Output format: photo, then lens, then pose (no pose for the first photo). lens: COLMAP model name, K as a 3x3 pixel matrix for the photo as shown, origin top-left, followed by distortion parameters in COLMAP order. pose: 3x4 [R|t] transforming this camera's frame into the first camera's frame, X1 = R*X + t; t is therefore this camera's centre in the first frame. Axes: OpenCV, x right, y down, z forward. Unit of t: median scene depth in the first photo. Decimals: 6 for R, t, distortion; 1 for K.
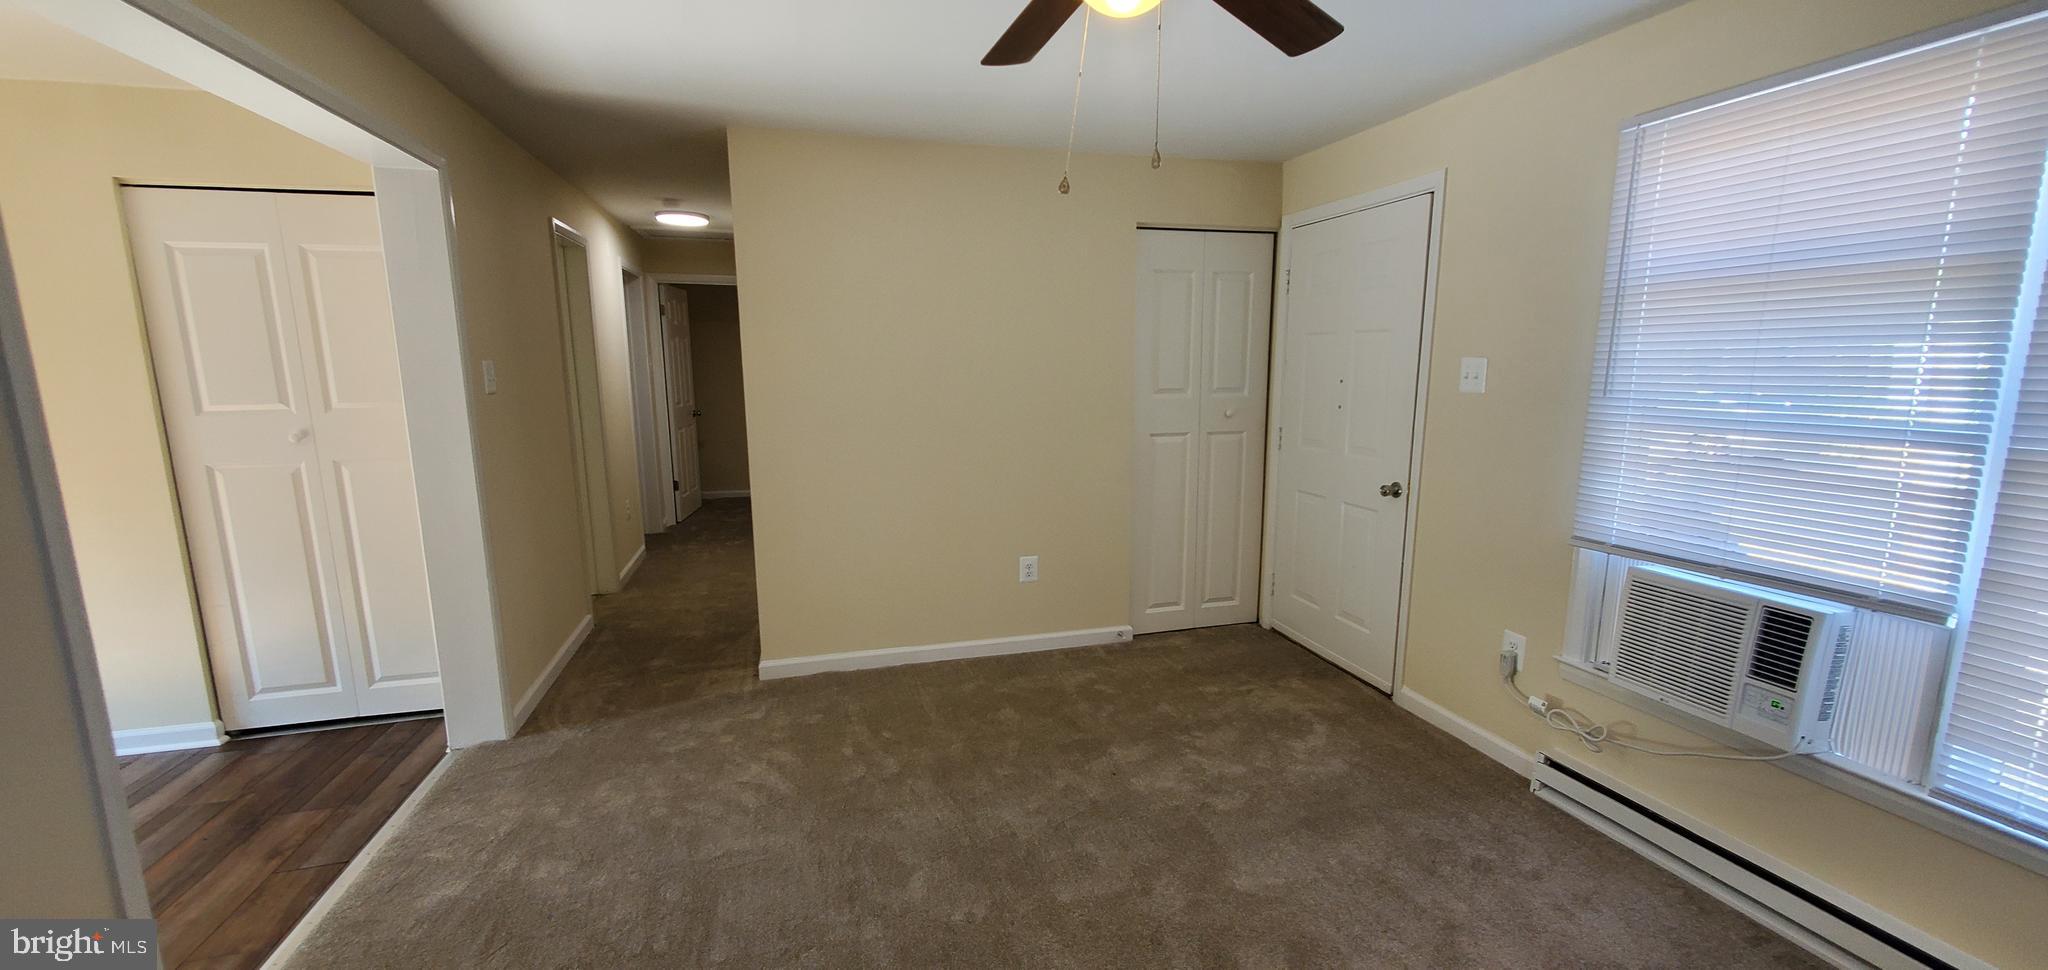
lens RADIAL K [[814.3, 0, 1028.8], [0, 814.3, 496.0], [0, 0, 1]] dist [-0.000374, -0.000084]
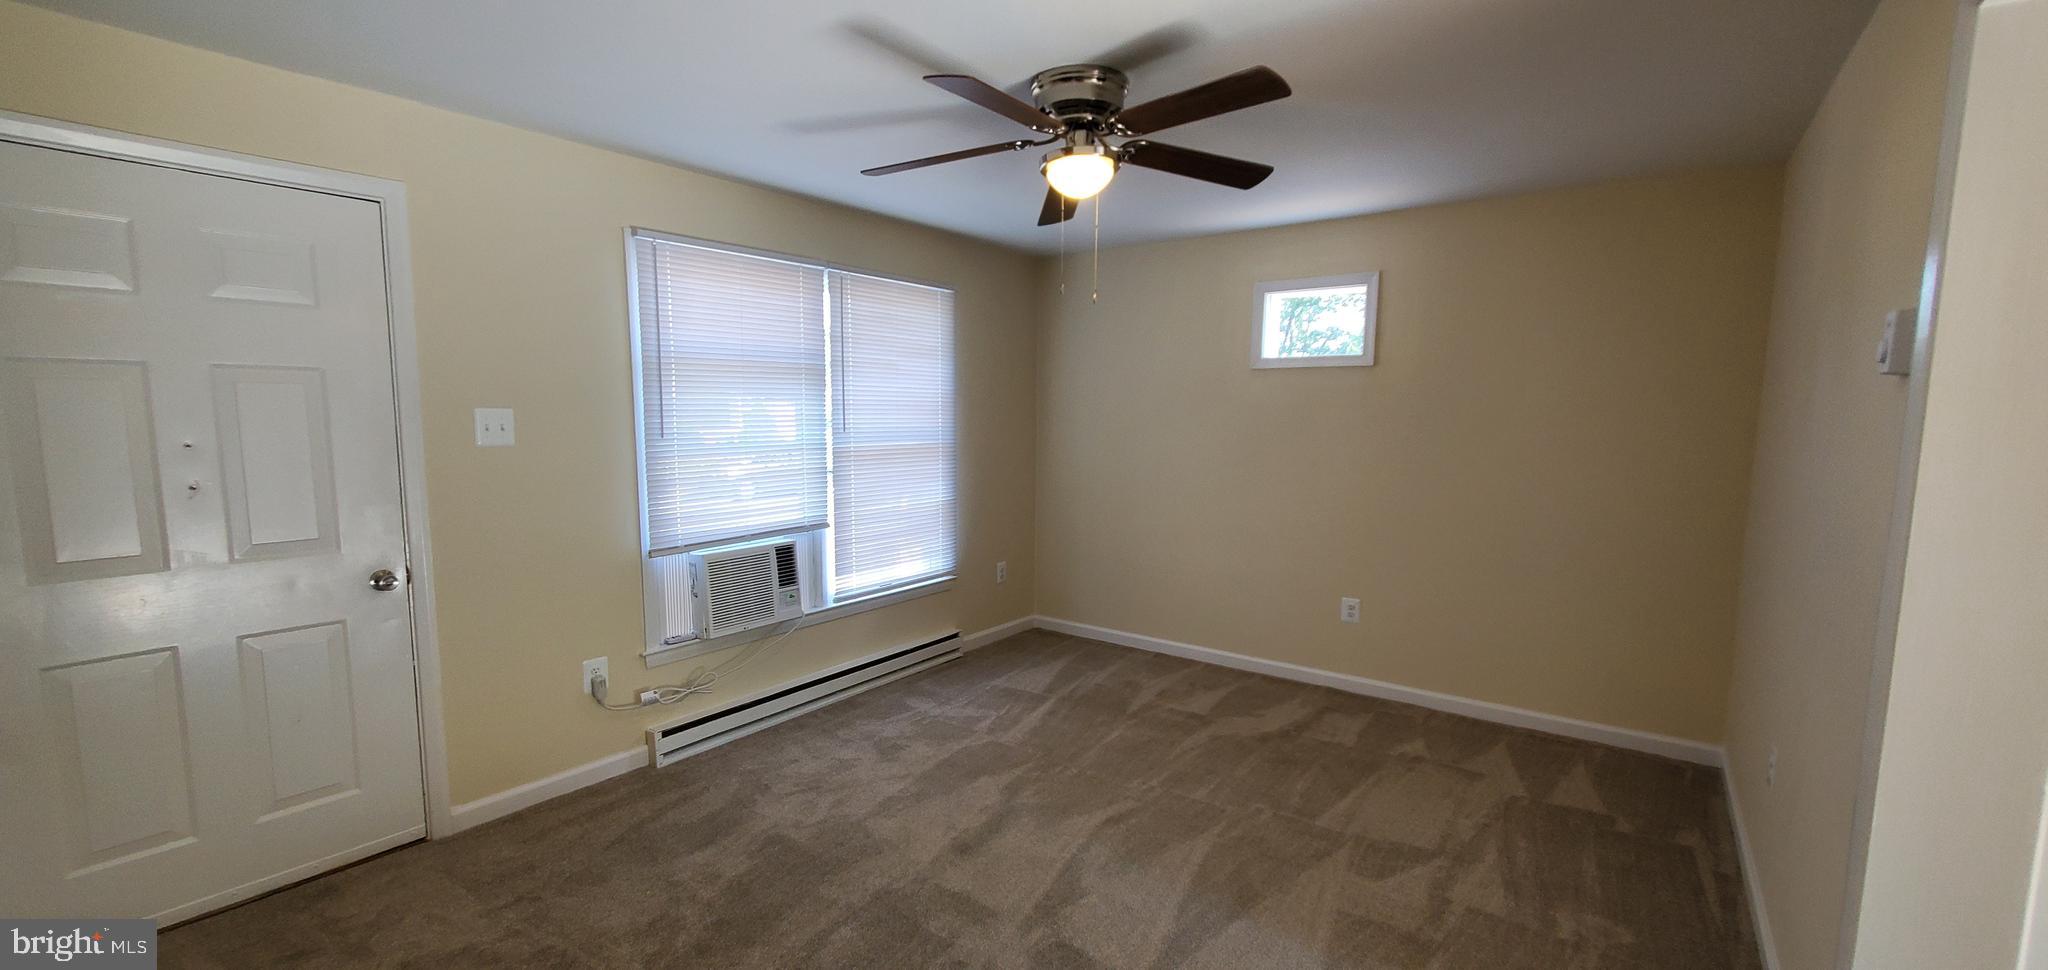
lens RADIAL K [[814.3, 0, 1028.8], [0, 814.3, 496.0], [0, 0, 1]] dist [-0.000374, -0.000084]
pose [[-0.594513, -0.094791, 0.798480, -0.717273], [0.125400, 0.969947, 0.208513, -0.237175], [-0.794248, 0.224093, -0.564759, 1.323150]]
